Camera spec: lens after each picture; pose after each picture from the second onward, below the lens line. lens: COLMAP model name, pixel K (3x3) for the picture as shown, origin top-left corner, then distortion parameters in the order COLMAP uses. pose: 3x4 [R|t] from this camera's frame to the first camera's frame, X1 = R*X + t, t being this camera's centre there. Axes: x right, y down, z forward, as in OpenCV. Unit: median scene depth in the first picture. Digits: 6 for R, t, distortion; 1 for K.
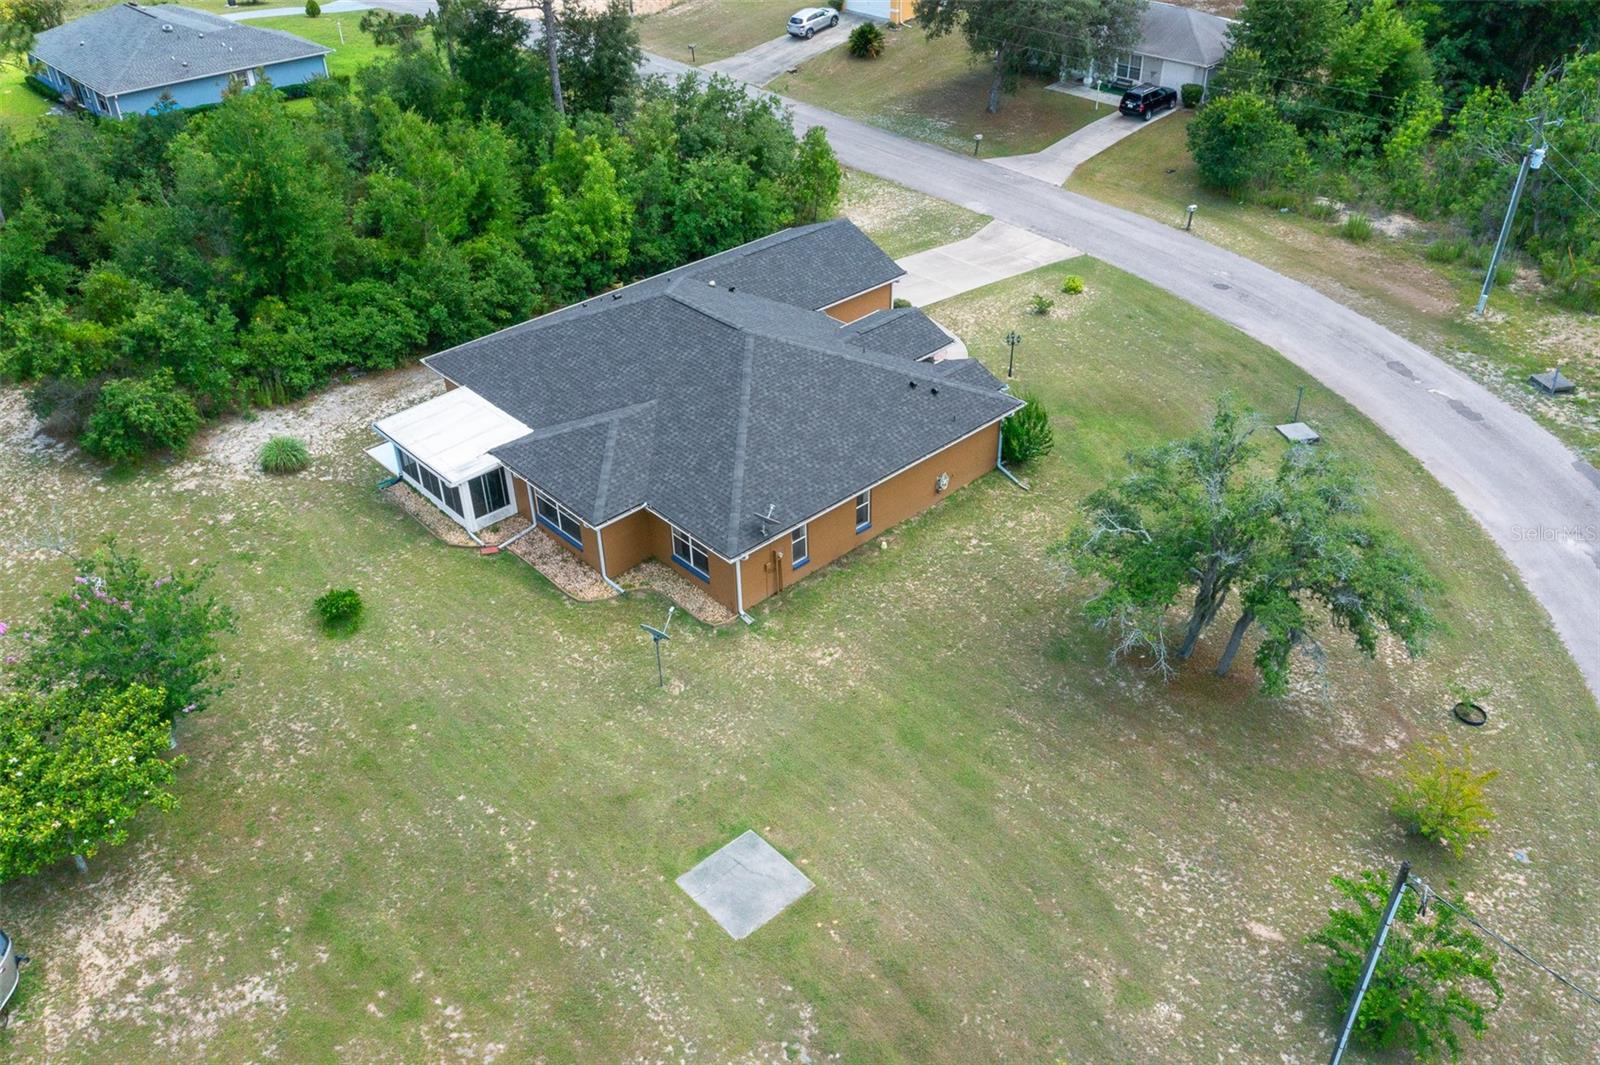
lens RADIAL K [[1261.1, 0, 800.0], [0, 1261.1, 532.5], [0, 0, 1]] dist [-0.009678, -0.009154]
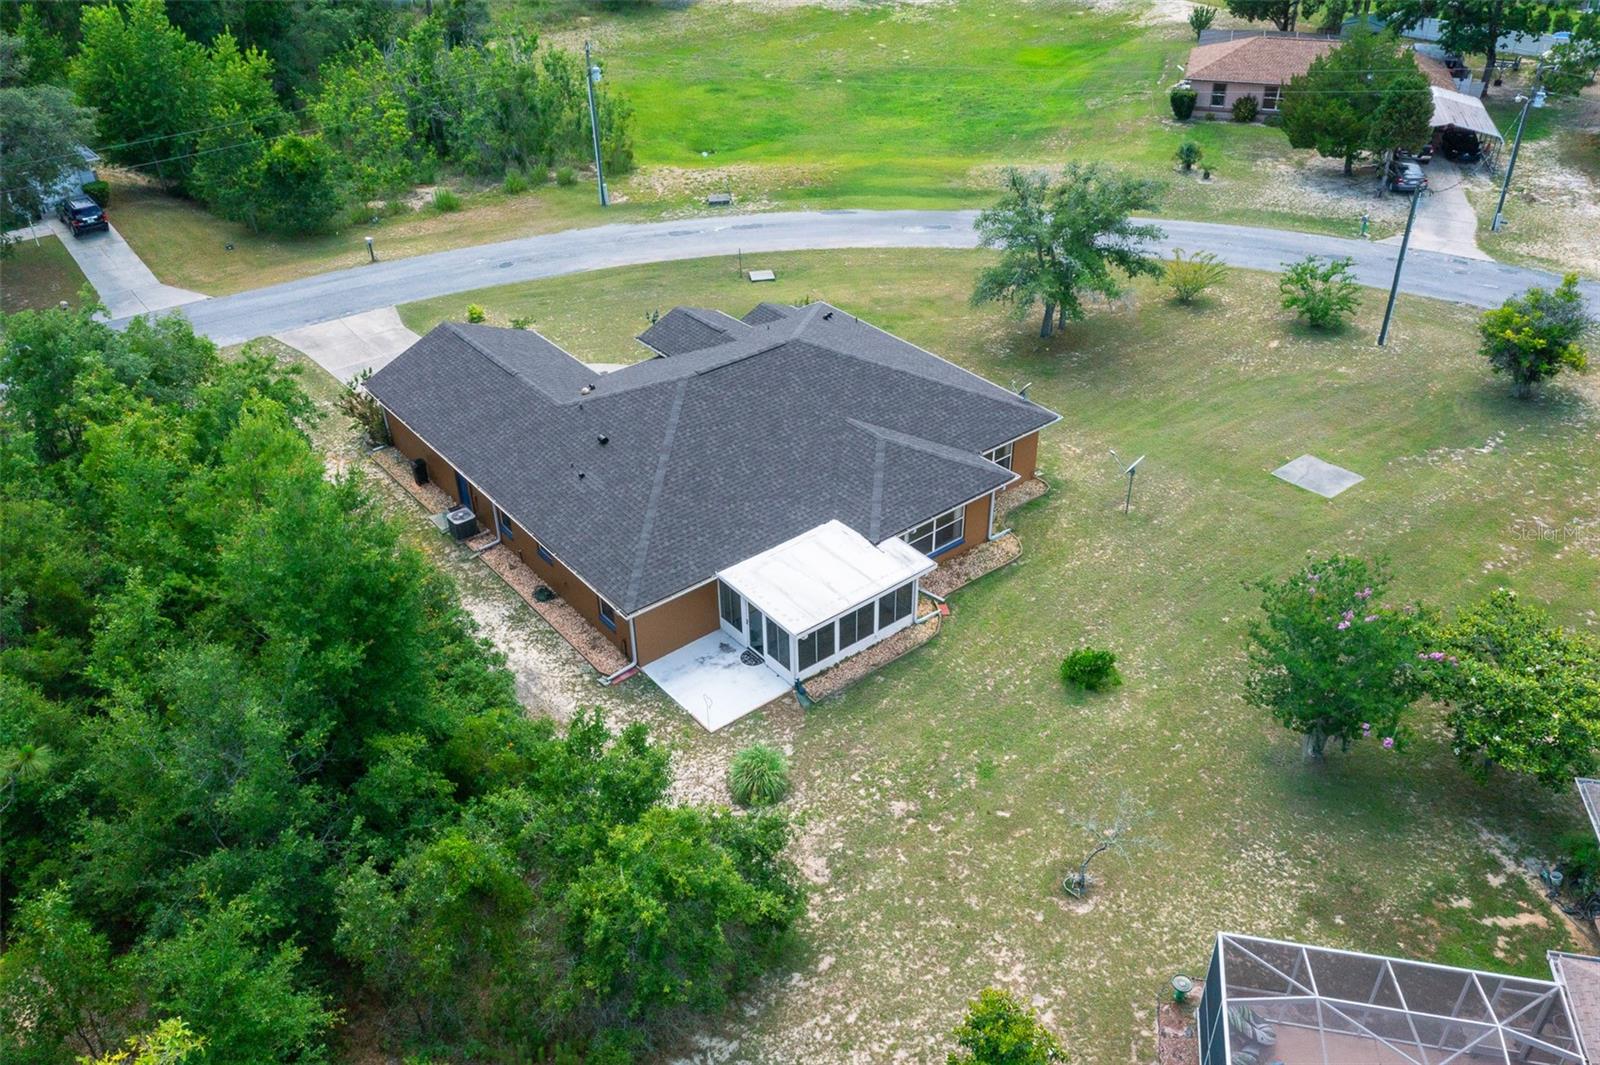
lens RADIAL K [[1261.1, 0, 800.0], [0, 1261.1, 532.5], [0, 0, 1]] dist [-0.009678, -0.009154]
pose [[0.070952, -0.537397, 0.840339, -0.962692], [0.576454, 0.709625, 0.405134, -0.447494], [-0.814044, 0.455672, 0.360134, 0.676647]]
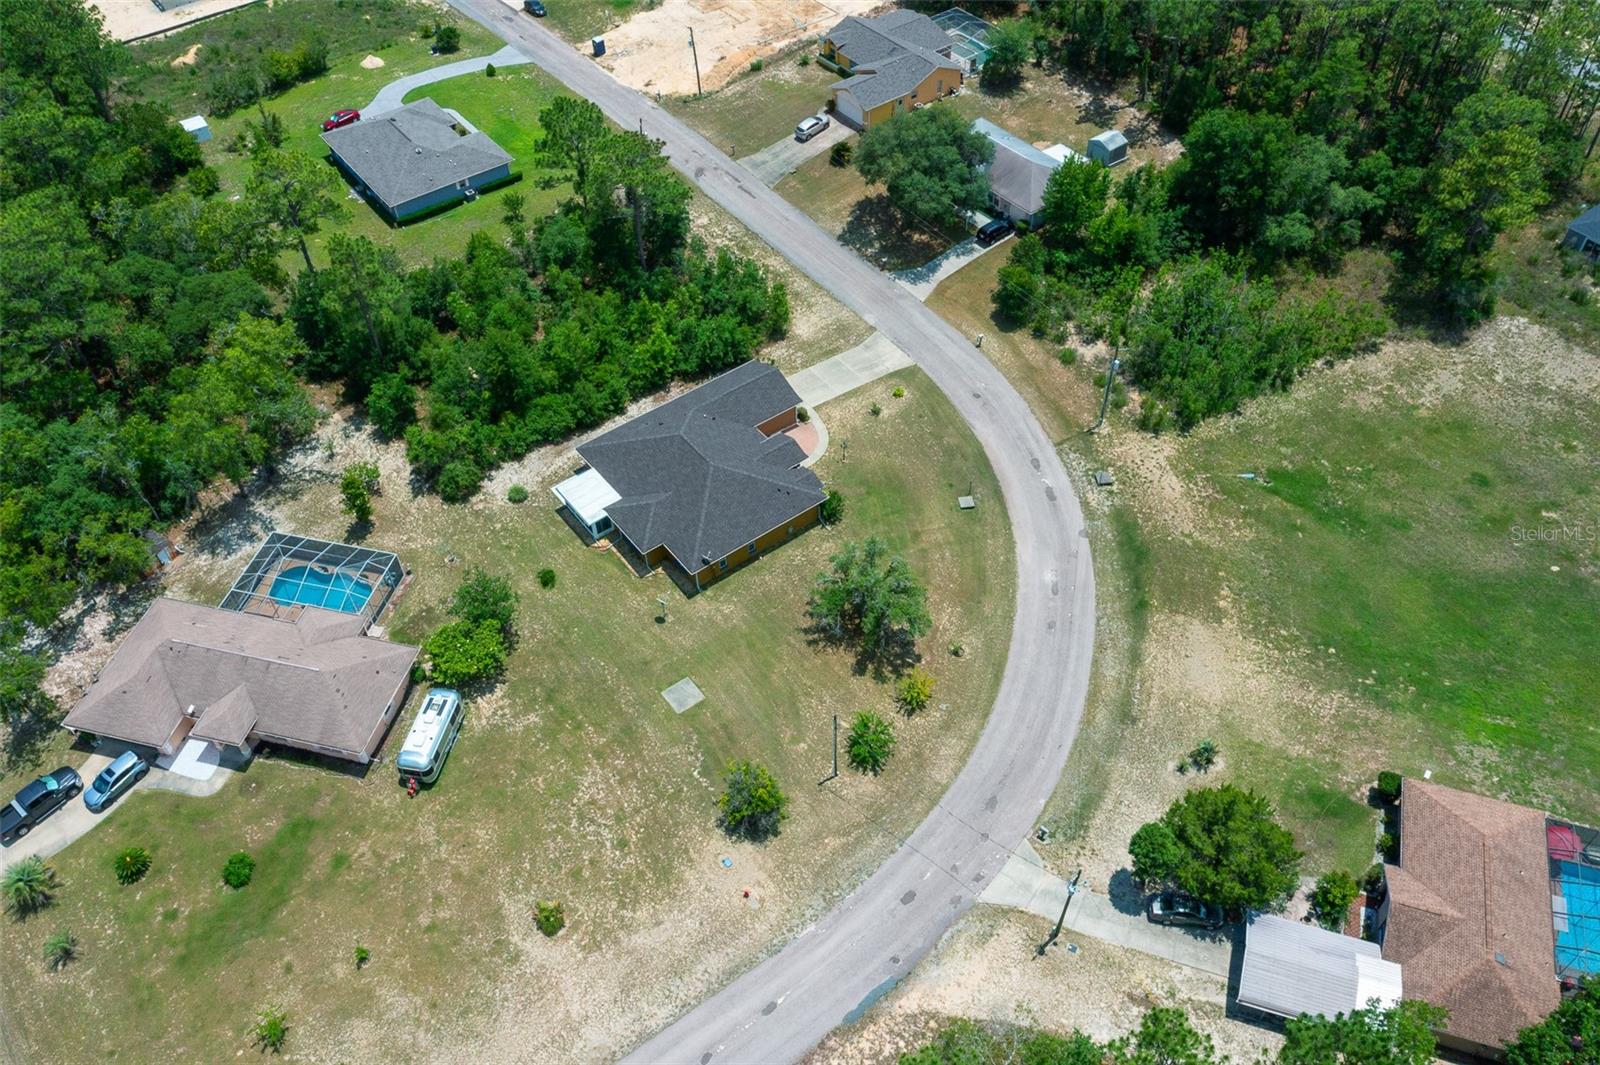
lens RADIAL K [[1261.1, 0, 800.0], [0, 1261.1, 532.5], [0, 0, 1]] dist [-0.009678, -0.009154]
pose [[0.994876, 0.068962, -0.073928, 0.302074], [-0.050881, 0.973420, 0.223304, -0.556550], [0.087362, -0.218398, 0.971941, -1.291967]]
